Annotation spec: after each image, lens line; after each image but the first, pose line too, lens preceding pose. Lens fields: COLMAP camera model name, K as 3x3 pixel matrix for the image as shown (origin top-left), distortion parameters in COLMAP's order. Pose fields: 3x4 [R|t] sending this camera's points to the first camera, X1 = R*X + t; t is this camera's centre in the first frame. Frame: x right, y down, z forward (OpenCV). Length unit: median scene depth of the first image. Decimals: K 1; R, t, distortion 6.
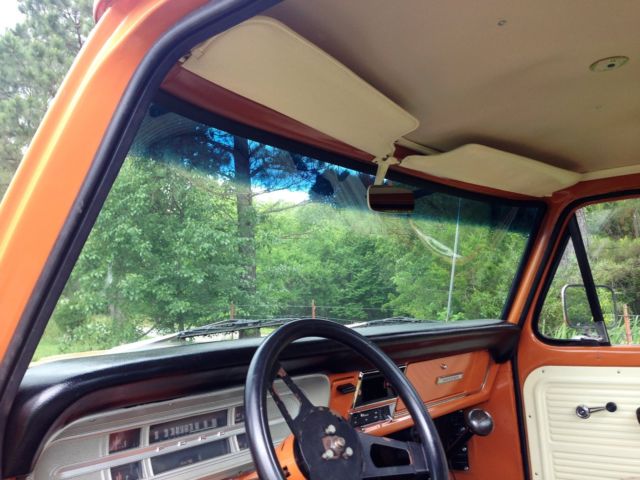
lens RADIAL K [[588.8, 0, 303.7], [0, 588.8, 239.3], [0, 0, 1]] dist [0.103346, -0.168518]
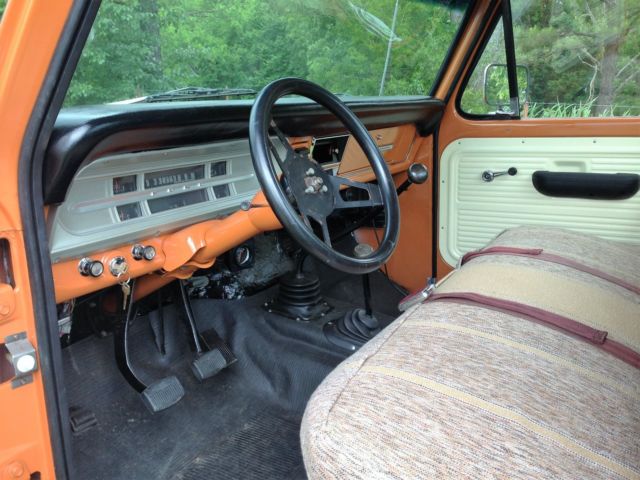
lens RADIAL K [[588.8, 0, 303.7], [0, 588.8, 239.3], [0, 0, 1]] dist [0.103346, -0.168518]
pose [[0.988705, -0.017804, 0.148815, -0.072627], [-0.034552, 0.939098, 0.341909, 0.018521], [-0.145839, -0.343189, 0.927875, -0.079858]]
